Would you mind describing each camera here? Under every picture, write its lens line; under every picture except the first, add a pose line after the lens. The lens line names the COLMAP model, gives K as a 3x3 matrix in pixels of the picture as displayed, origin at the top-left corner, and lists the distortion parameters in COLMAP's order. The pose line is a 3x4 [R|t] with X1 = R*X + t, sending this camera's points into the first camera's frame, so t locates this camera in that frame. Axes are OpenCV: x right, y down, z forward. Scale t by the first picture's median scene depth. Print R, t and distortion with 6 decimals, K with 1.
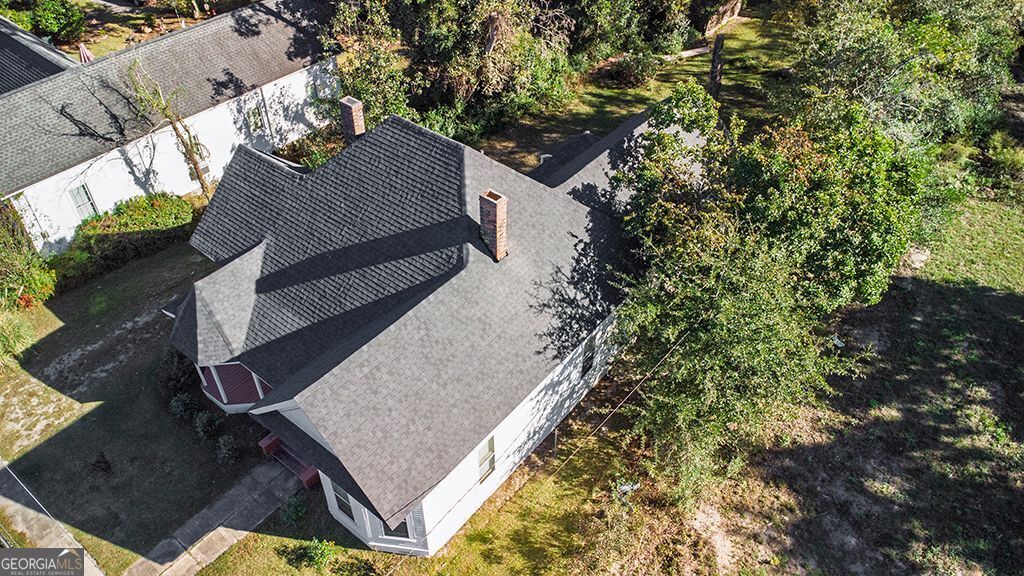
lens RADIAL K [[713.3, 0, 541.6], [0, 713.3, 290.1], [0, 0, 1]] dist [0.001668, 0.001572]
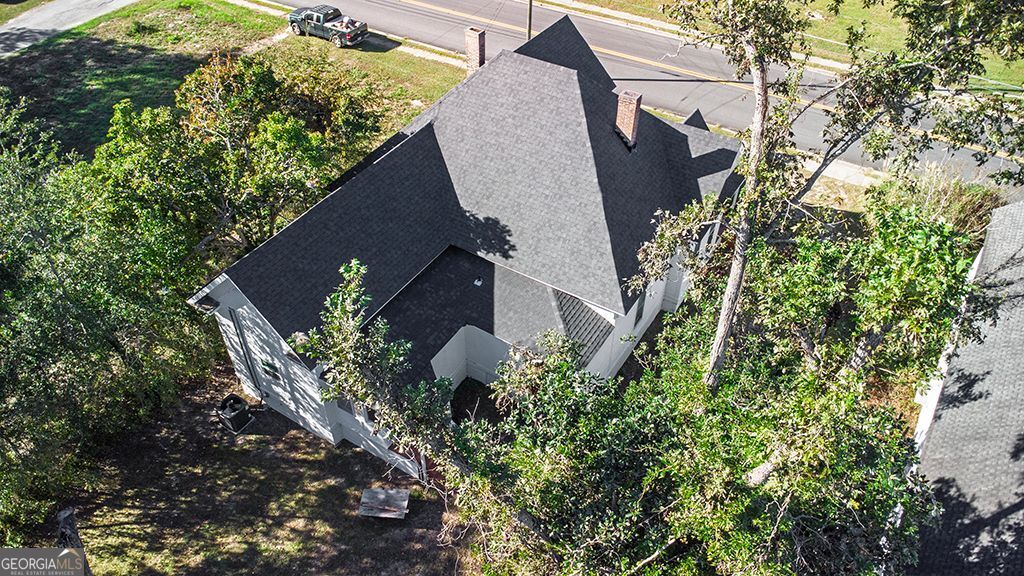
lens RADIAL K [[757.6, 0, 485.0], [0, 757.6, 286.7], [0, 0, 1]] dist [-0.009694, -0.006936]
pose [[-0.998400, 0.039155, -0.040797, -0.006956], [-0.037173, 0.089203, 0.995320, -0.923820], [0.042611, 0.995244, -0.087605, 0.951803]]
